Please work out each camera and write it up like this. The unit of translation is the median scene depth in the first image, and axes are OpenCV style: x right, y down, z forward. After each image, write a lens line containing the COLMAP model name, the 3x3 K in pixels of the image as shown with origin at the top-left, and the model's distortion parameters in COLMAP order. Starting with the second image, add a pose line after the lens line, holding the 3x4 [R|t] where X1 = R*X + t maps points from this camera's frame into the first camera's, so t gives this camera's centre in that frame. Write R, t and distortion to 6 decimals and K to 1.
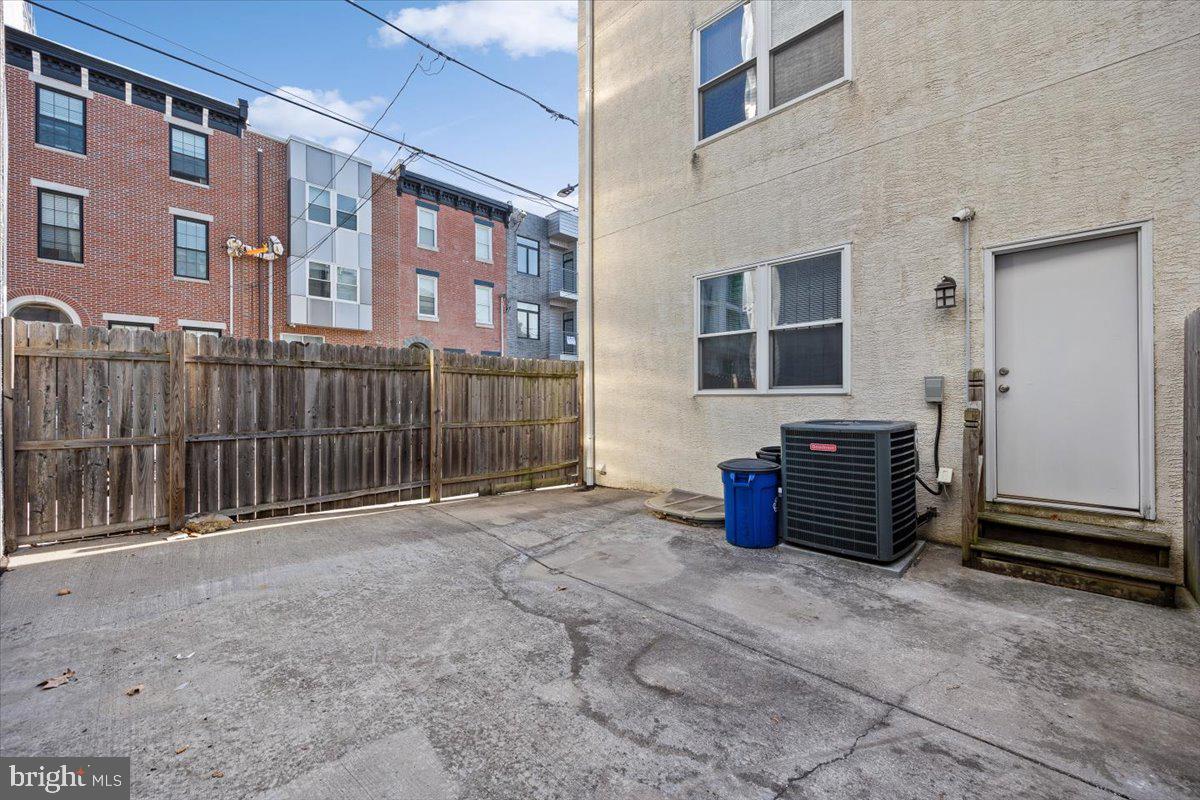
lens RADIAL K [[474.8, 0, 600.3], [0, 474.8, 404.0], [0, 0, 1]] dist [0.003149, -0.000102]
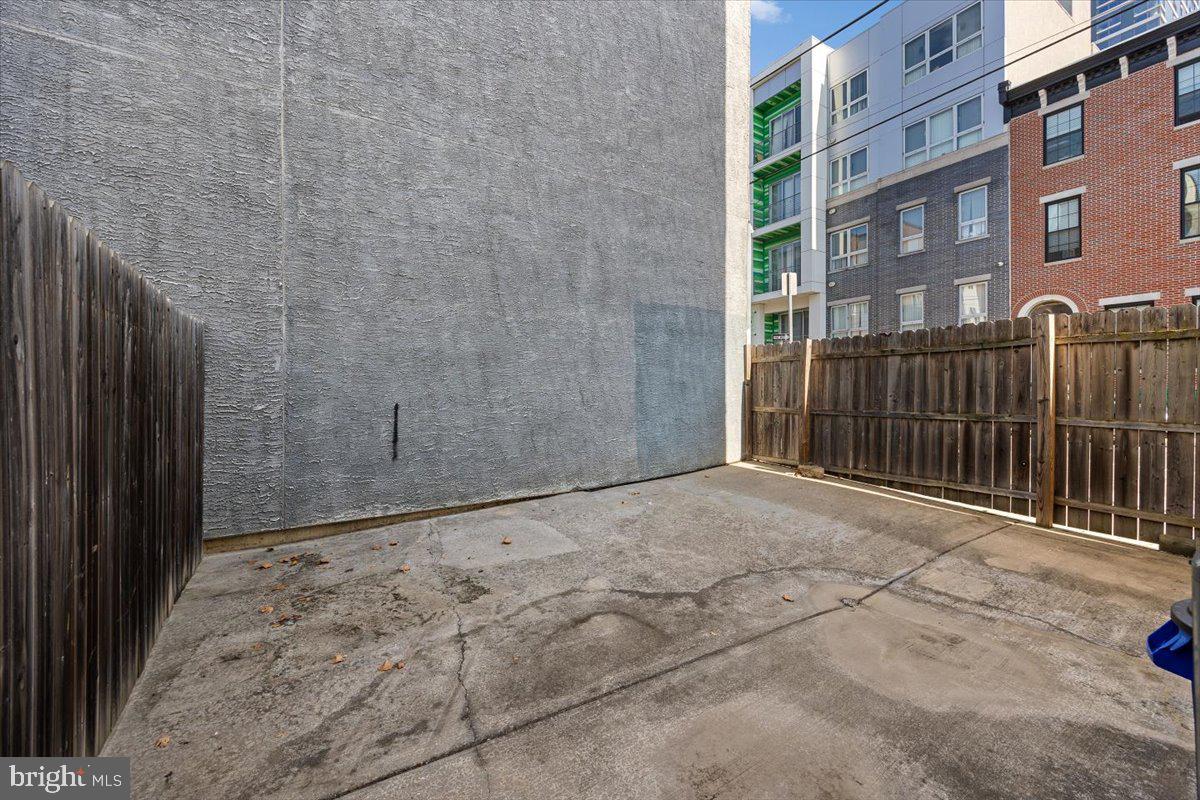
lens RADIAL K [[470.0, 0, 601.8], [0, 470.0, 391.3], [0, 0, 1]] dist [-0.000804, -0.000217]
pose [[-0.236876, 0.013179, -0.971451, 0.691841], [-0.005071, 0.999878, 0.014801, -0.007879], [0.971527, 0.008432, -0.236780, 0.708302]]
